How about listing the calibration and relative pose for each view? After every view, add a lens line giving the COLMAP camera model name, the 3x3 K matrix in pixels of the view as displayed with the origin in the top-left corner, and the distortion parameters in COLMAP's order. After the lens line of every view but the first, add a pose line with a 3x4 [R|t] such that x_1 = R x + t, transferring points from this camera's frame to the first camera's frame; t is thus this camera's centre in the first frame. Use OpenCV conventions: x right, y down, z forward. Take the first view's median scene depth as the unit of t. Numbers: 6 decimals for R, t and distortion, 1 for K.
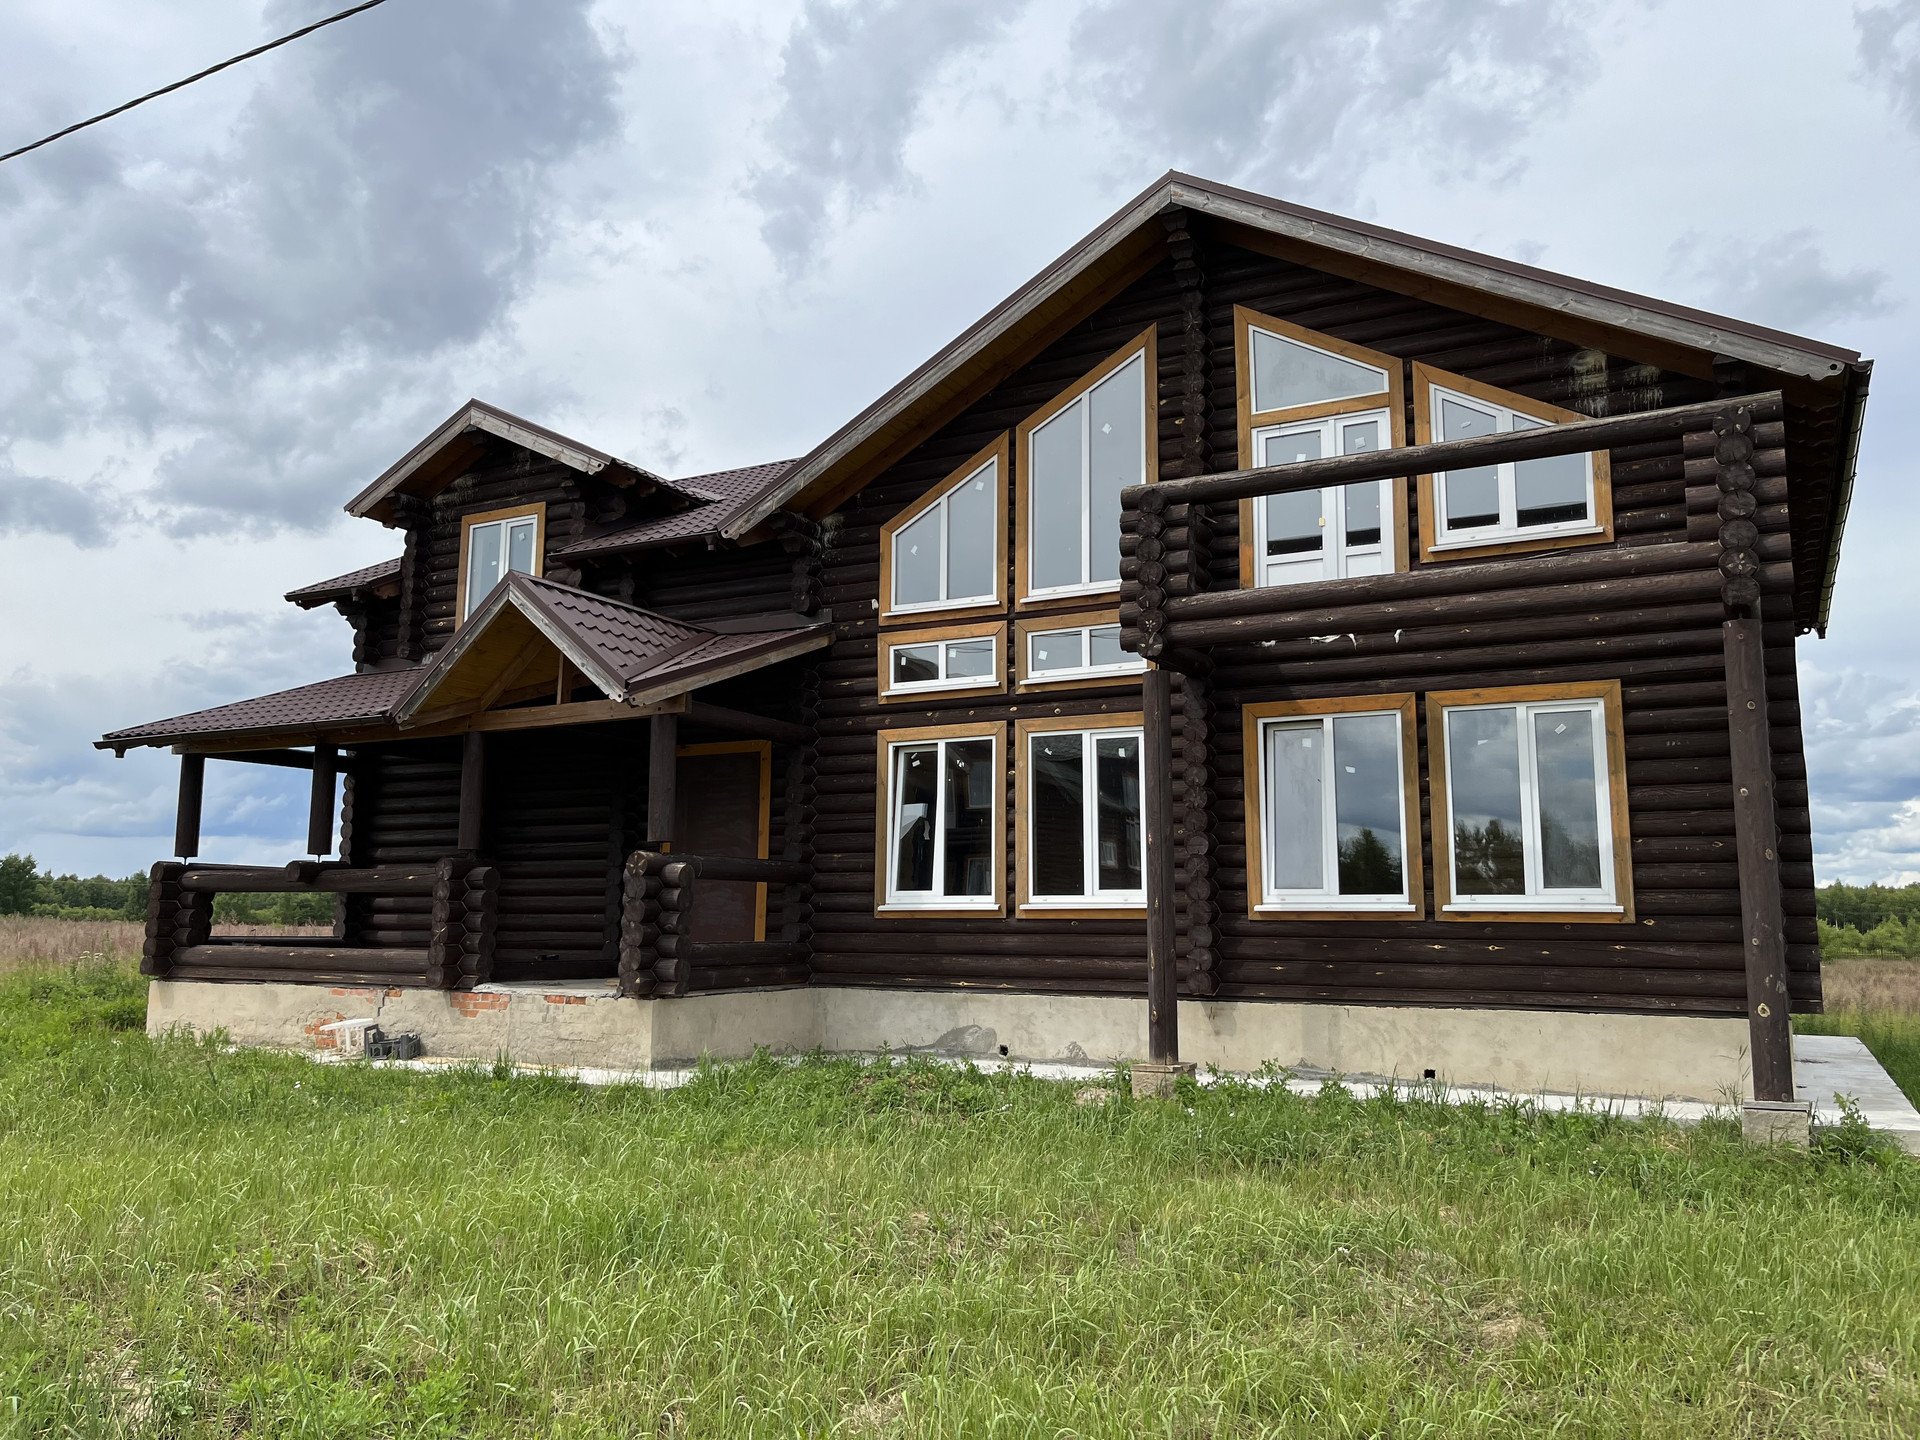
lens RADIAL K [[1436.3, 0, 960.0], [0, 1436.3, 720.0], [0, 0, 1]] dist [0.036385, 0.002570]
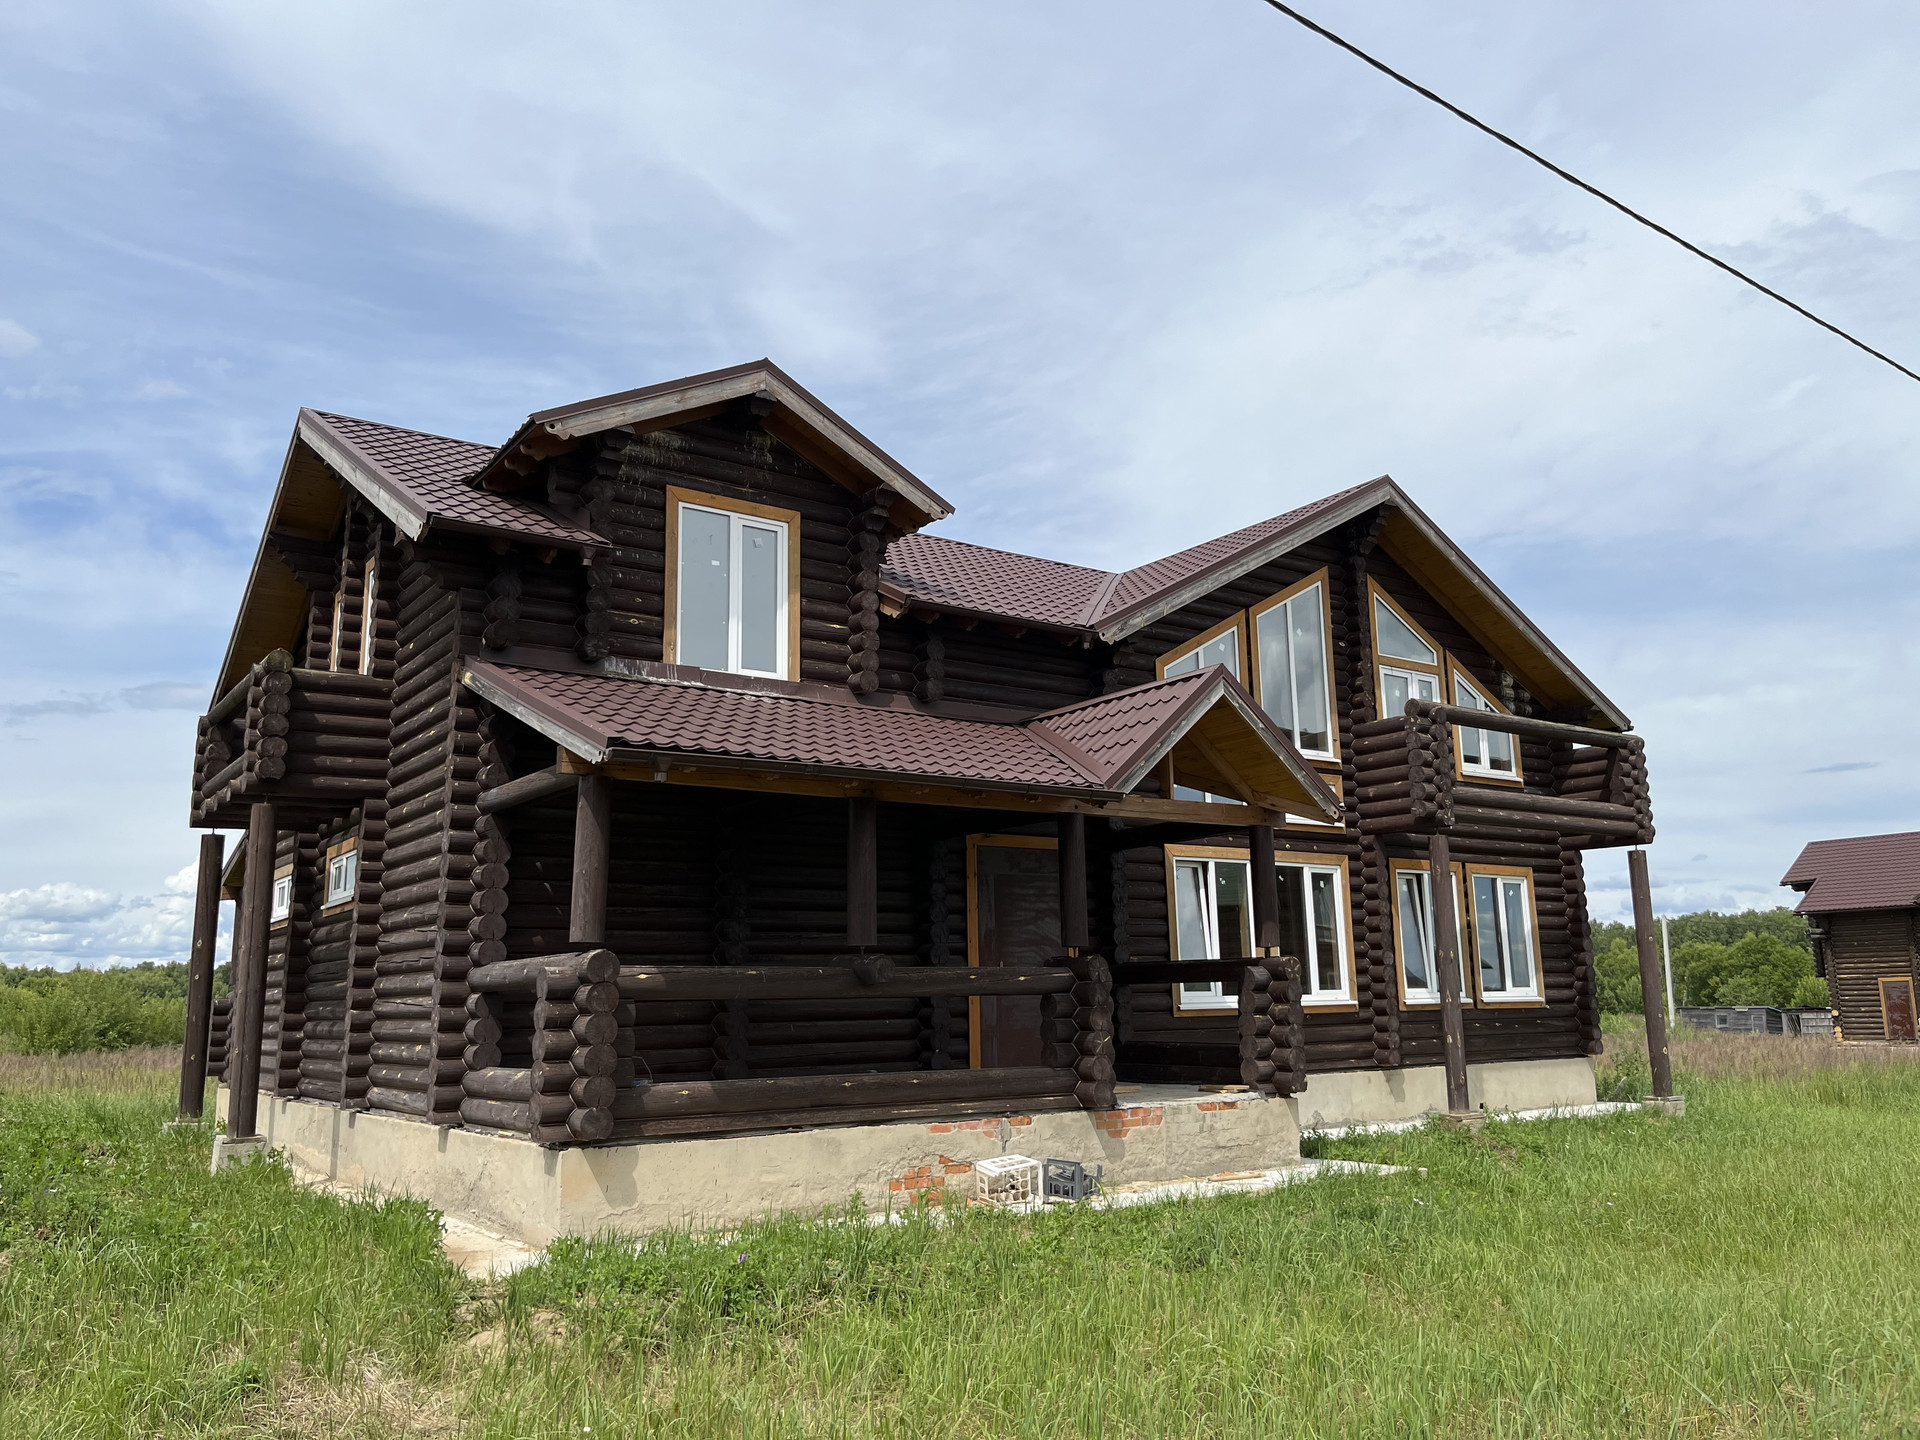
lens RADIAL K [[1478.4, 0, 960.0], [0, 1478.4, 720.0], [0, 0, 1]] dist [0.002167, -0.000130]
pose [[0.438009, 0.155384, 0.885440, -1.273992], [-0.103269, 0.987125, -0.122143, 0.074983], [-0.893020, -0.037939, 0.448416, 0.710695]]
